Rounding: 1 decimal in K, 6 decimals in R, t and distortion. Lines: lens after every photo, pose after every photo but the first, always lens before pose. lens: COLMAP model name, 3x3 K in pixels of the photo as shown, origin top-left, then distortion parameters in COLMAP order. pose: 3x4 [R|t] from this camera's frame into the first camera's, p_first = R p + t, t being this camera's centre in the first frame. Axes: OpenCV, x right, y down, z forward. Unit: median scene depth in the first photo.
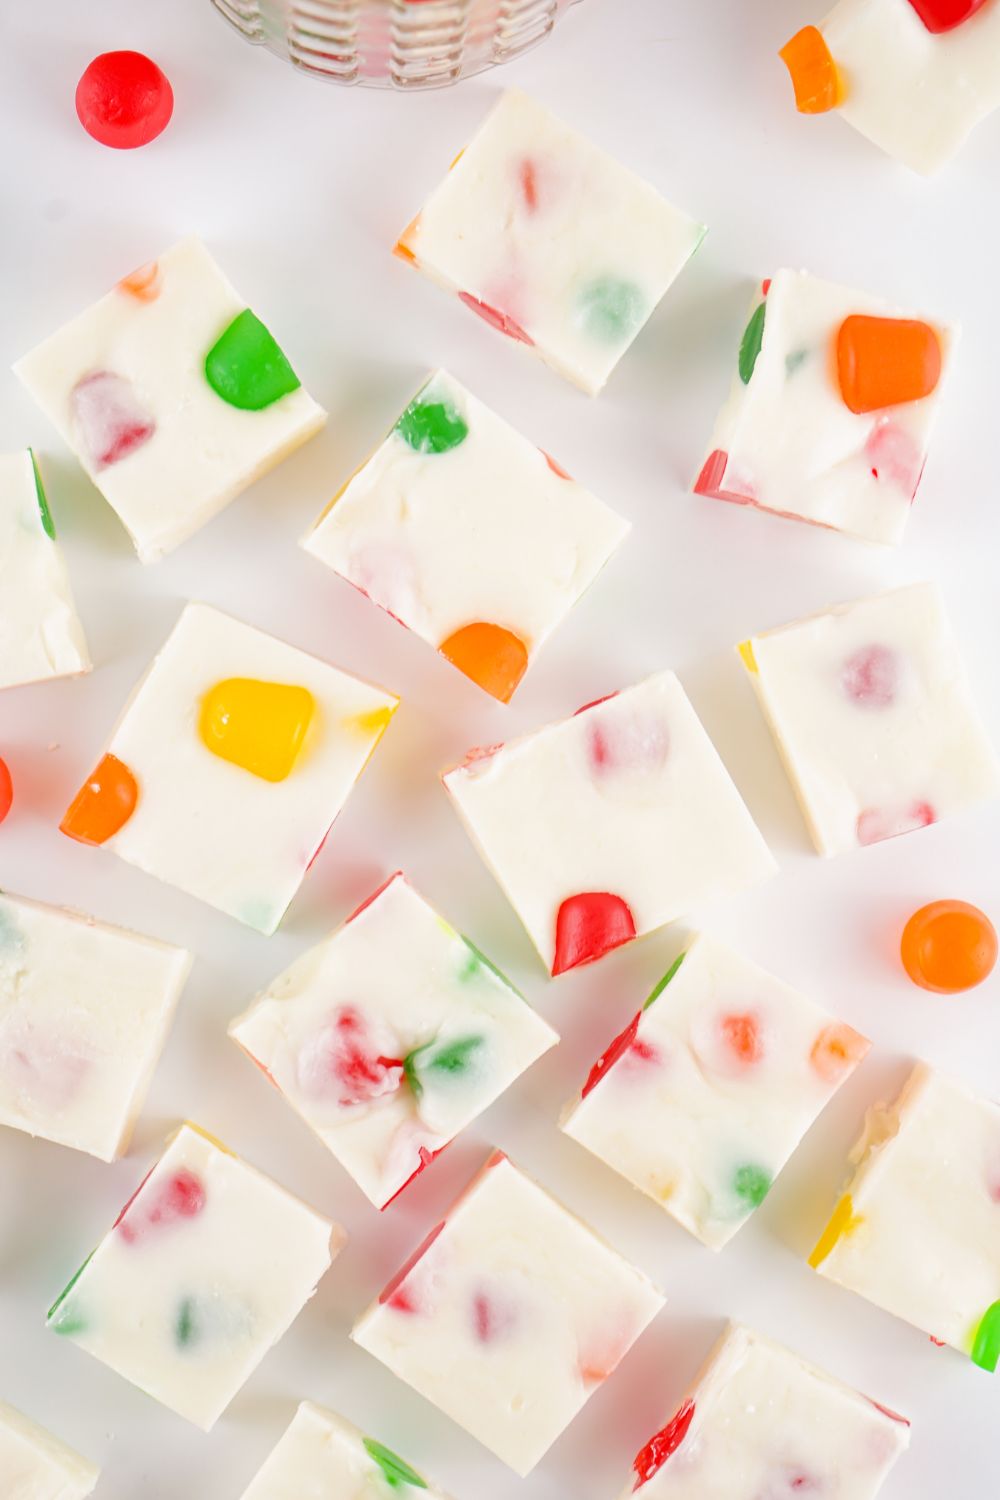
lens RADIAL K [[4161.2, 0, 500.0], [0, 4161.2, 750.0], [0, 0, 1]] dist [-0.081445, -1.476817]
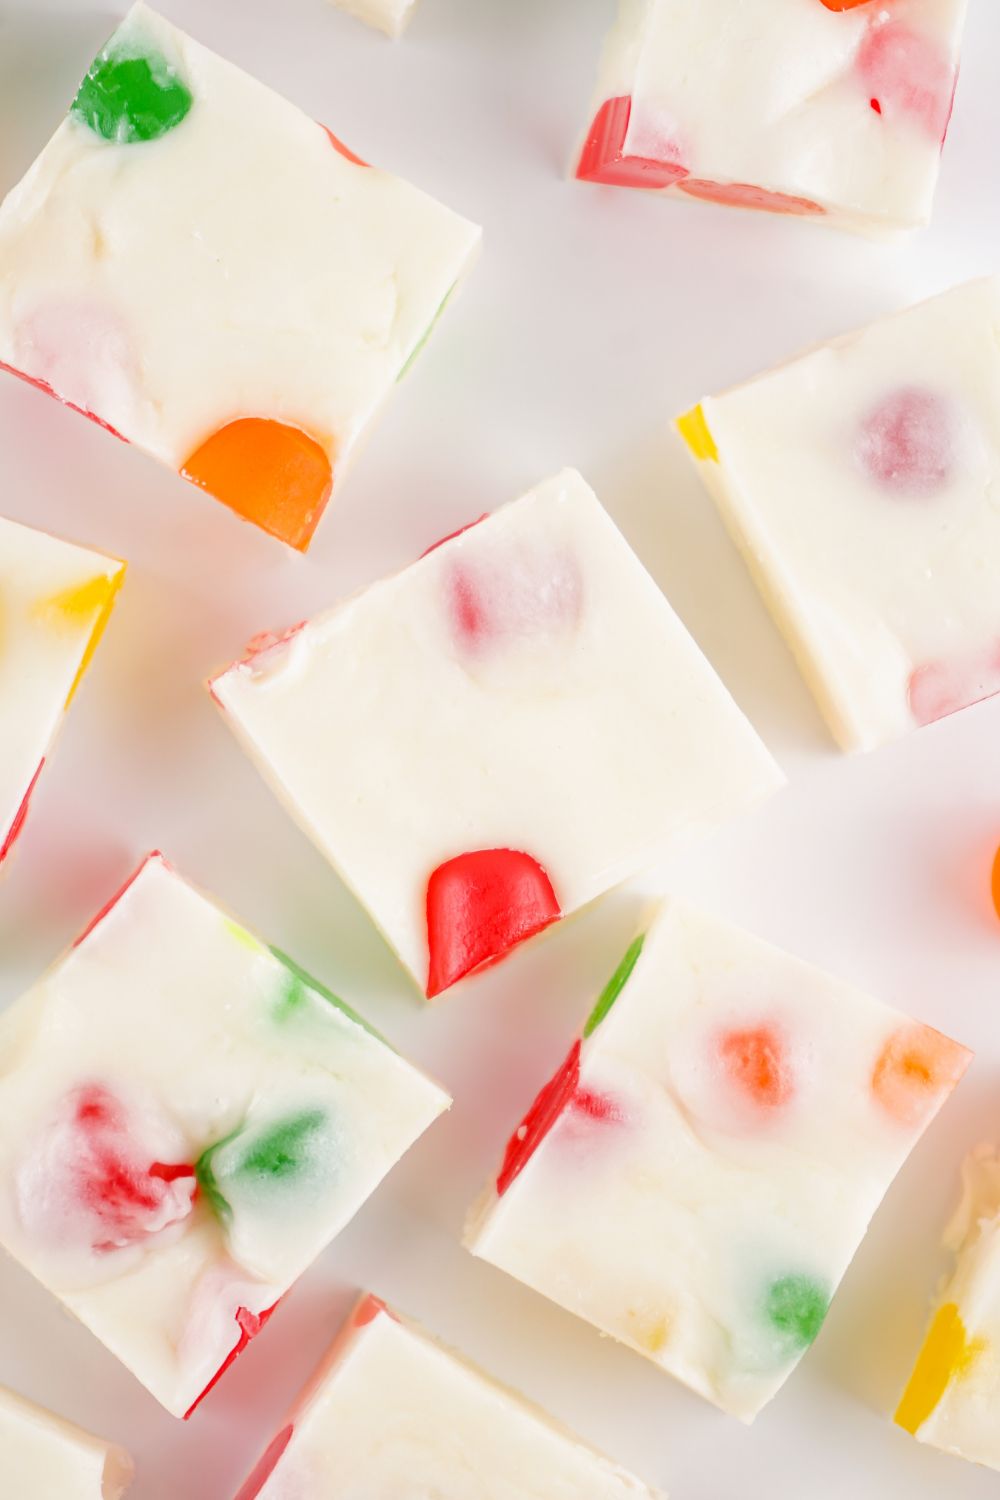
lens RADIAL K [[4161.2, 0, 500.0], [0, 4161.2, 750.0], [0, 0, 1]] dist [-0.081445, -1.476817]
pose [[0.993495, -0.104286, 0.045732, -0.000774], [0.104467, 0.994527, -0.001564, 0.021174], [-0.045319, 0.006331, 0.998953, 0.405271]]
